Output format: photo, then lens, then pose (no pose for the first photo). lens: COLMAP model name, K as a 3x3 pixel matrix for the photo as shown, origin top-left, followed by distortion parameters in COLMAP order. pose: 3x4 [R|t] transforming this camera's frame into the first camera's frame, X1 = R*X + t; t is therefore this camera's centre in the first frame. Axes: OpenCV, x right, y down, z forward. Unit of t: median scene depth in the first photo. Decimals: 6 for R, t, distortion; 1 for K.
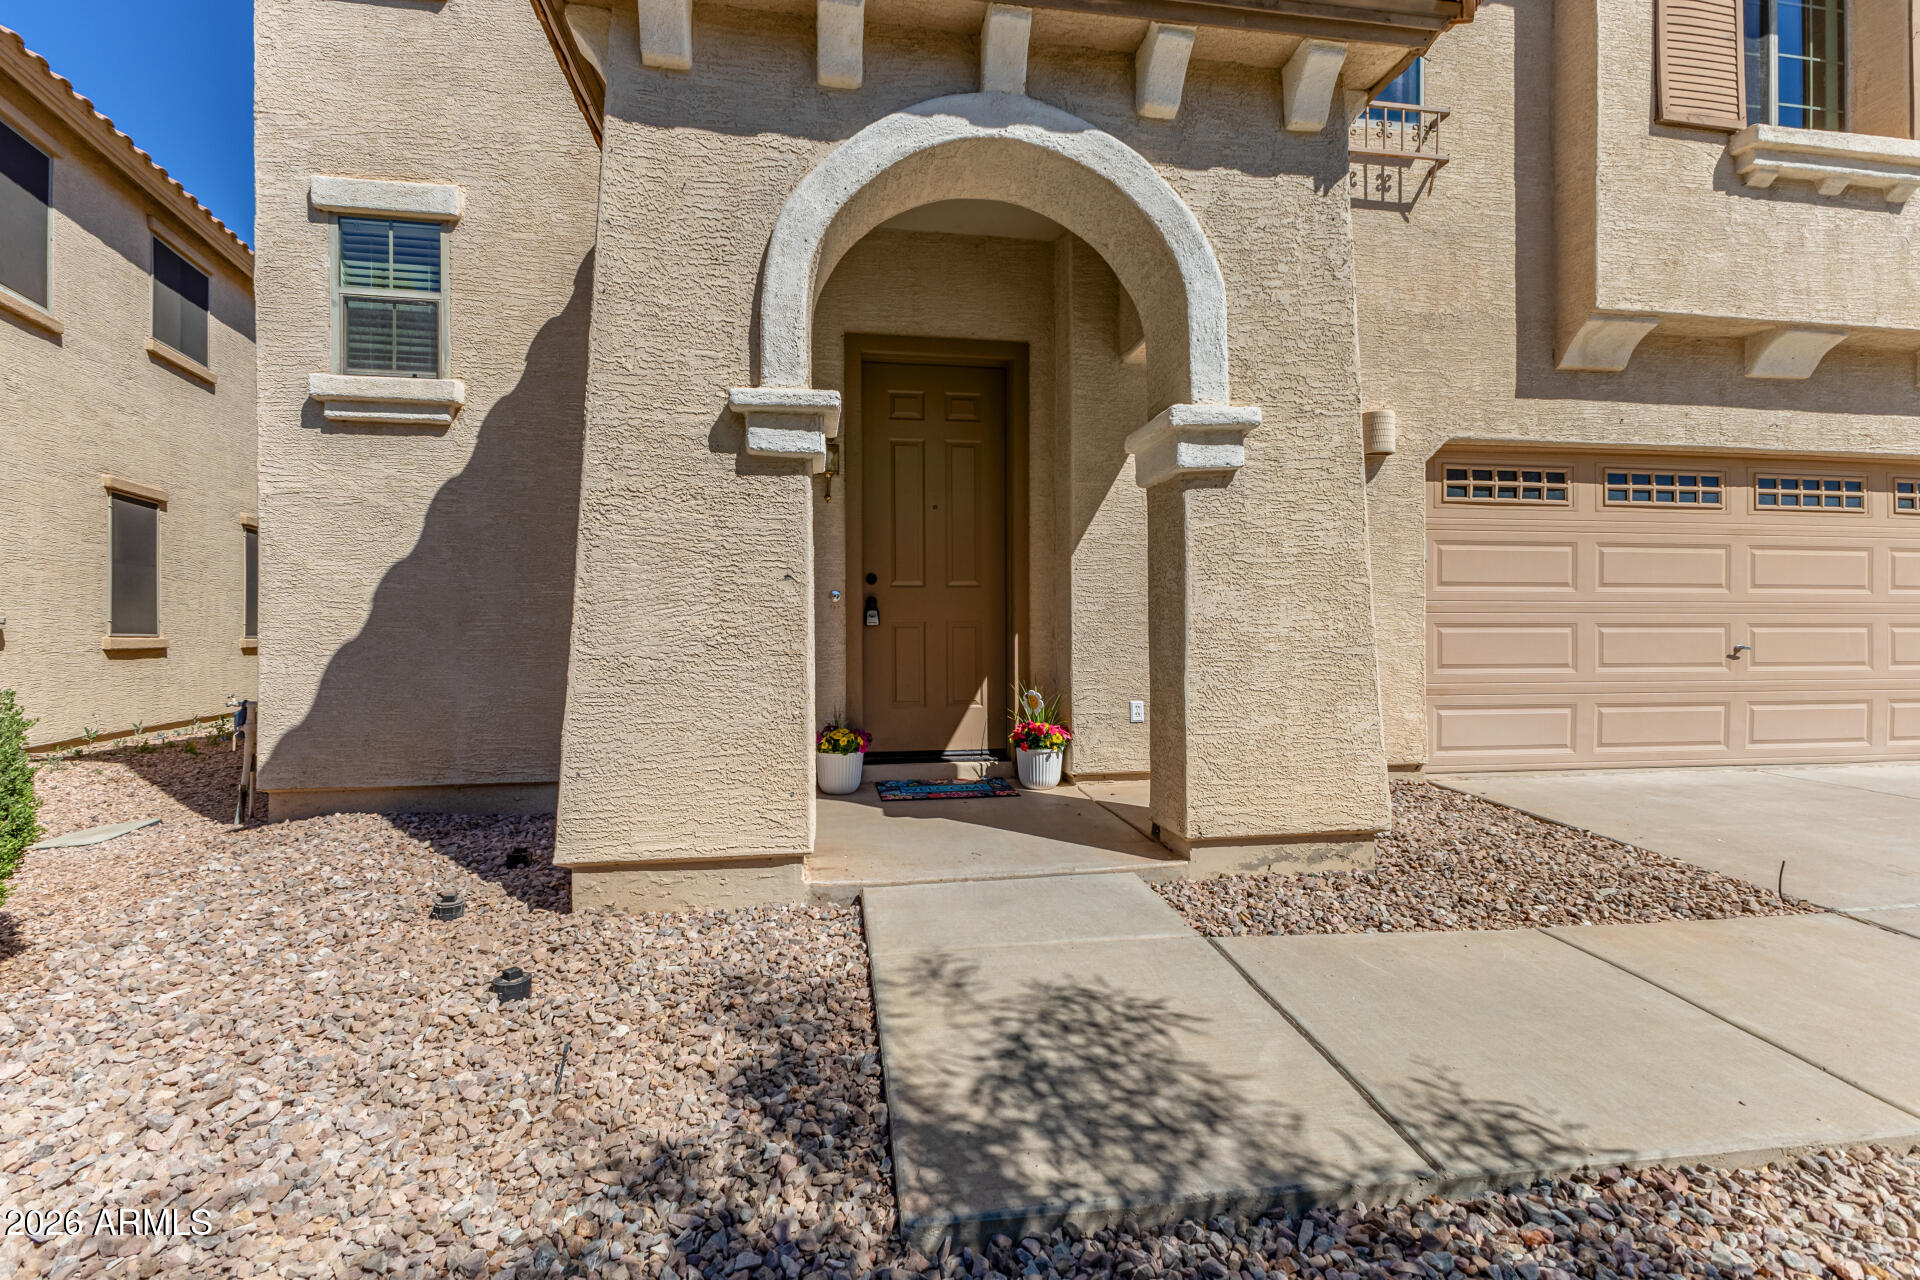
lens RADIAL K [[830.8, 0, 960.8], [0, 830.8, 627.3], [0, 0, 1]] dist [0.011786, -0.000967]
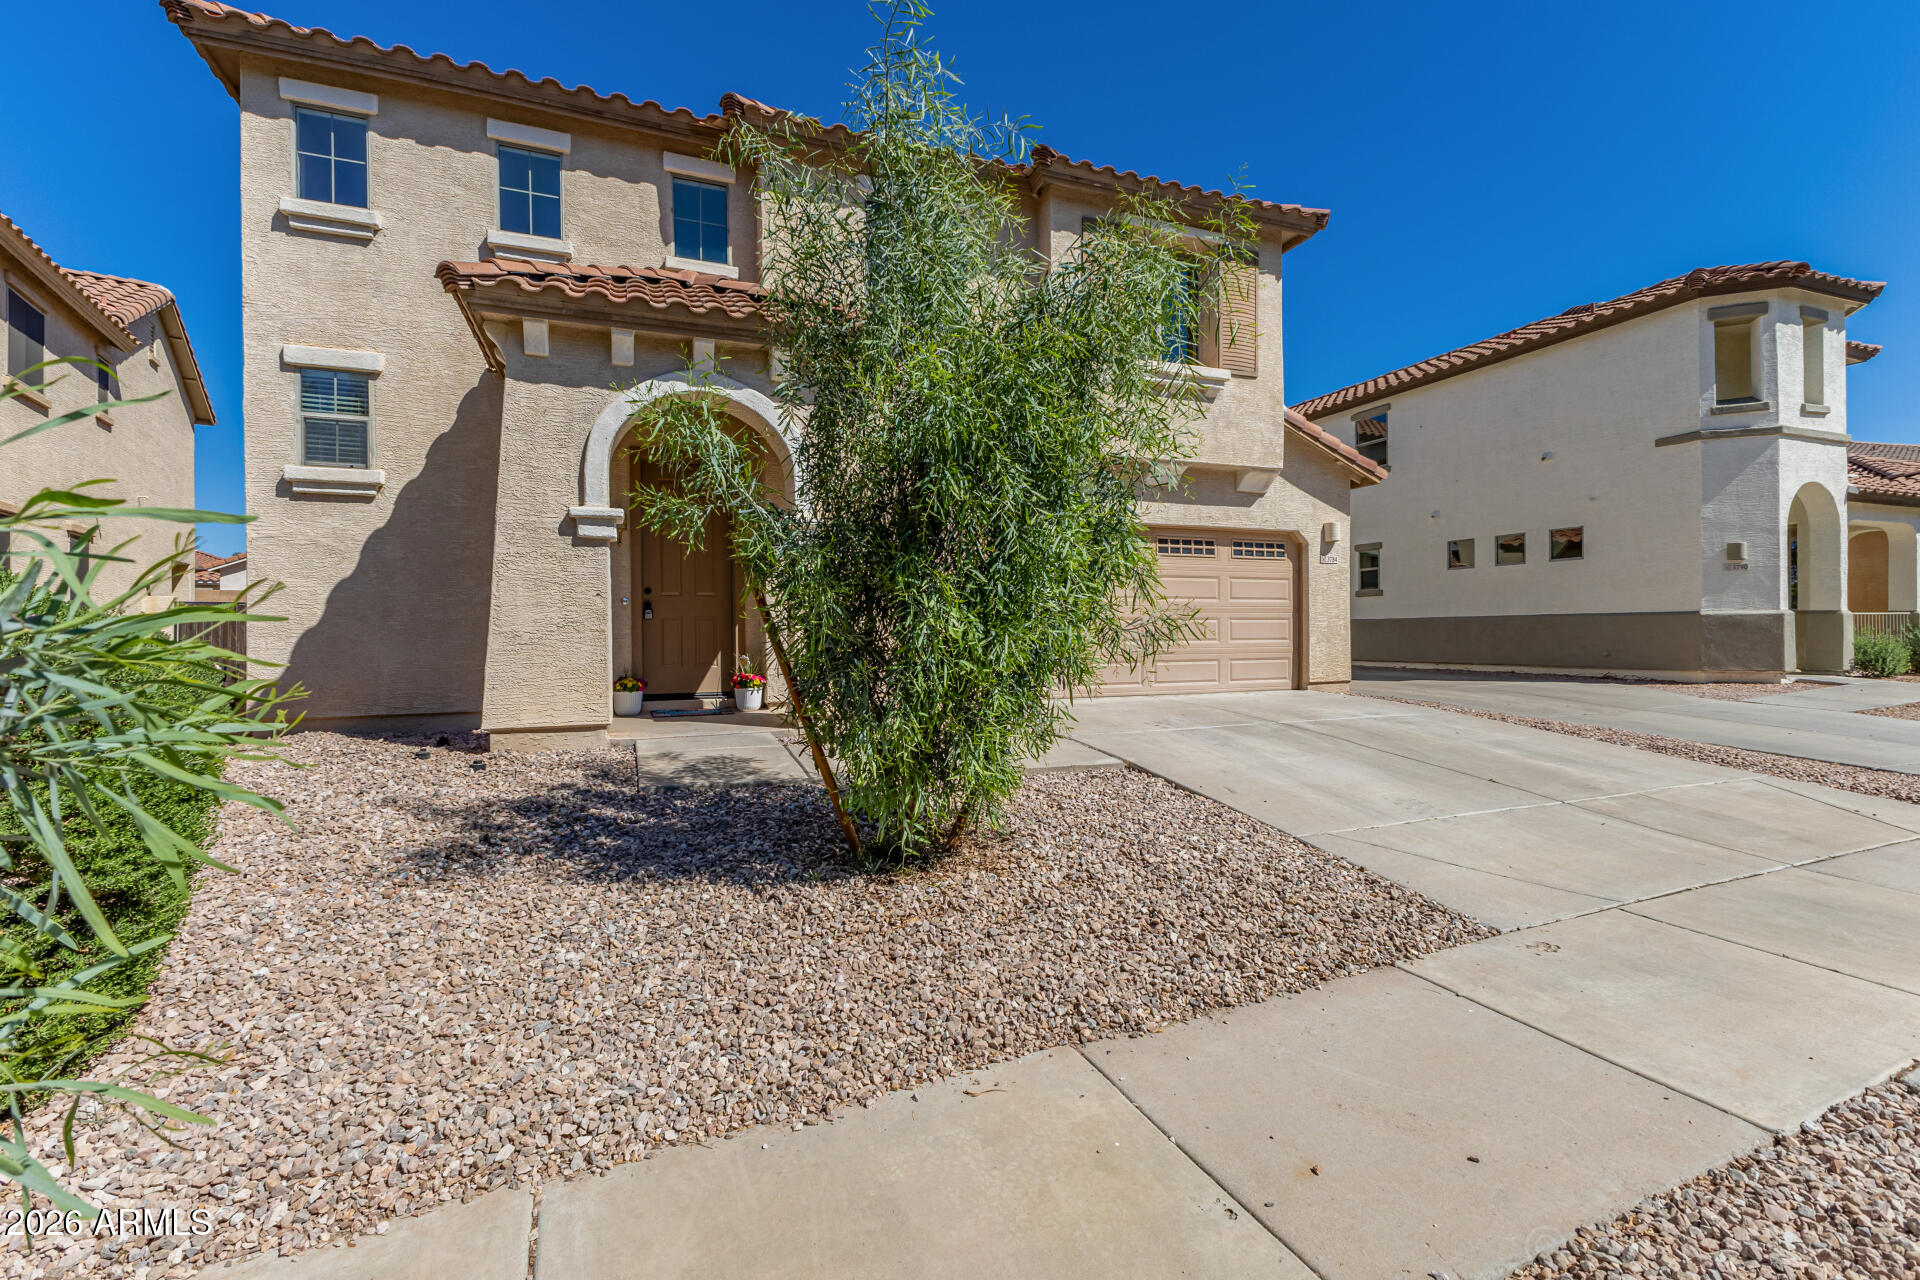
lens RADIAL K [[830.8, 0, 947.7], [0, 830.8, 630.4], [0, 0, 1]] dist [0.011786, -0.000967]
pose [[0.978390, -0.003632, 0.206736, 0.151300], [0.002245, 0.999973, 0.006943, 0.012365], [-0.206755, -0.006329, 0.978372, -0.848434]]
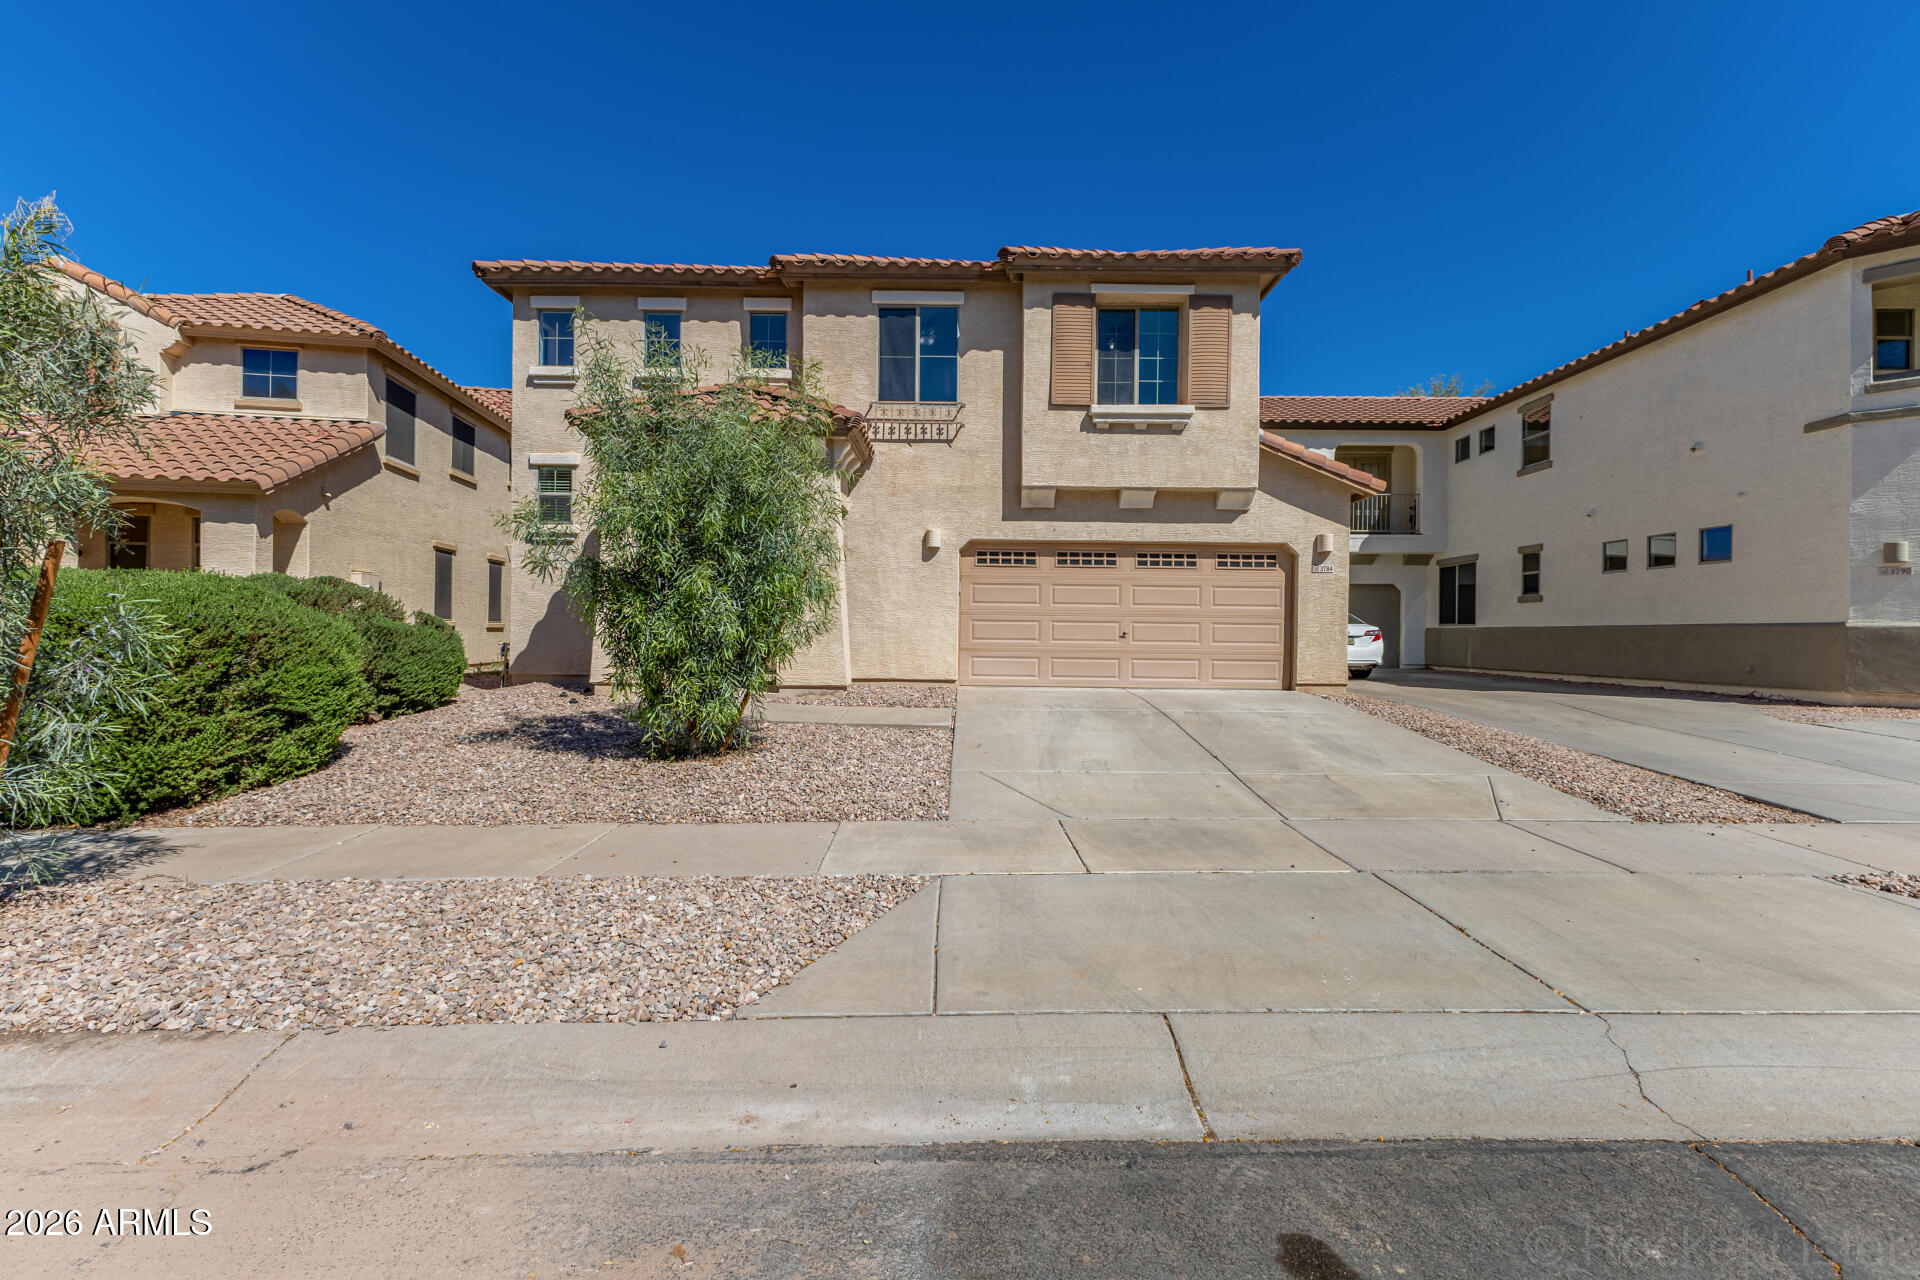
lens RADIAL K [[830.8, 0, 955.3], [0, 830.8, 628.5], [0, 0, 1]] dist [0.011786, -0.000967]
pose [[0.985243, 0.013012, -0.170668, 1.061295], [-0.012361, 0.999912, 0.004875, 0.010569], [0.170716, -0.002693, 0.985317, -1.436370]]
